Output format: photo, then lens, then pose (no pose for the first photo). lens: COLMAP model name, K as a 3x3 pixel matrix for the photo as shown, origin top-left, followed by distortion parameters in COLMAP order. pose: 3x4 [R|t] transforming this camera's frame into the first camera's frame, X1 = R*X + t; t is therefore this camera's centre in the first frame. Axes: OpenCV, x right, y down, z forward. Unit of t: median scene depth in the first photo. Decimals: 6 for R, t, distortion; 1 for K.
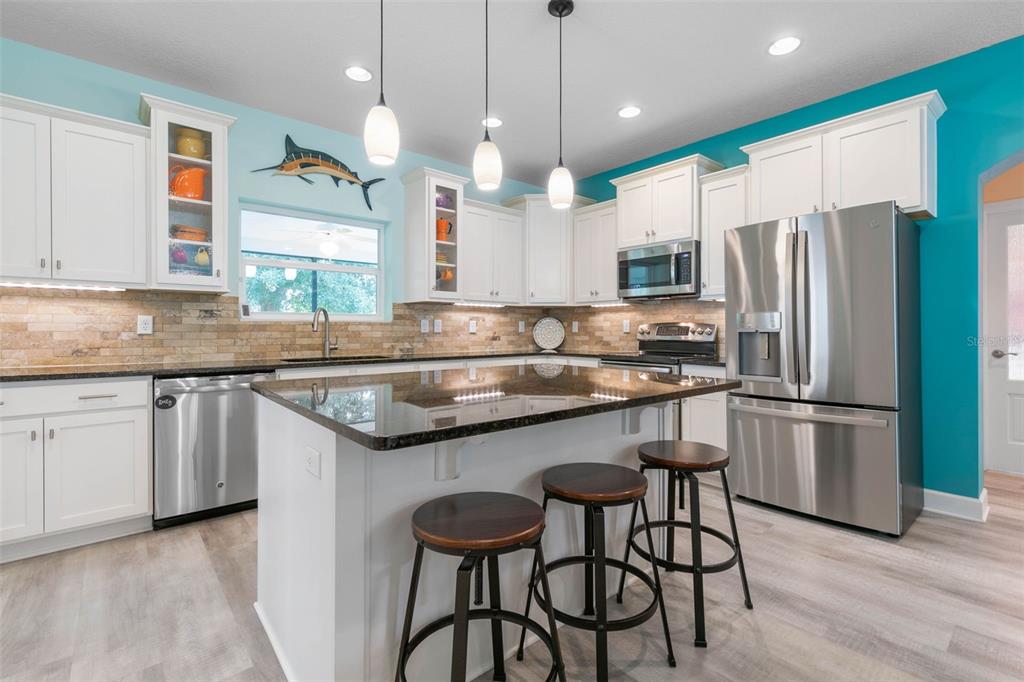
lens RADIAL K [[455.2, 0, 498.6], [0, 455.2, 334.3], [0, 0, 1]] dist [0.008169, -0.000365]
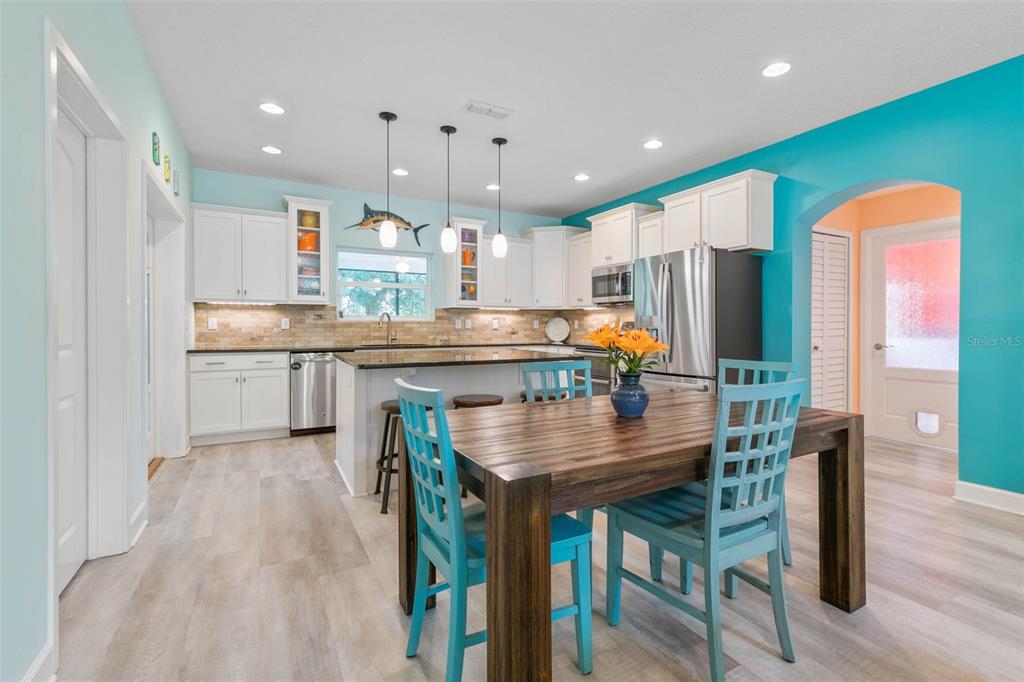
lens RADIAL K [[456.5, 0, 519.2], [0, 456.5, 335.9], [0, 0, 1]] dist [0.010523, -0.001145]
pose [[0.983533, 0.005286, -0.180652, 0.345726], [-0.003015, 0.999913, 0.012843, 0.000386], [0.180704, -0.012086, 0.983463, -0.460430]]
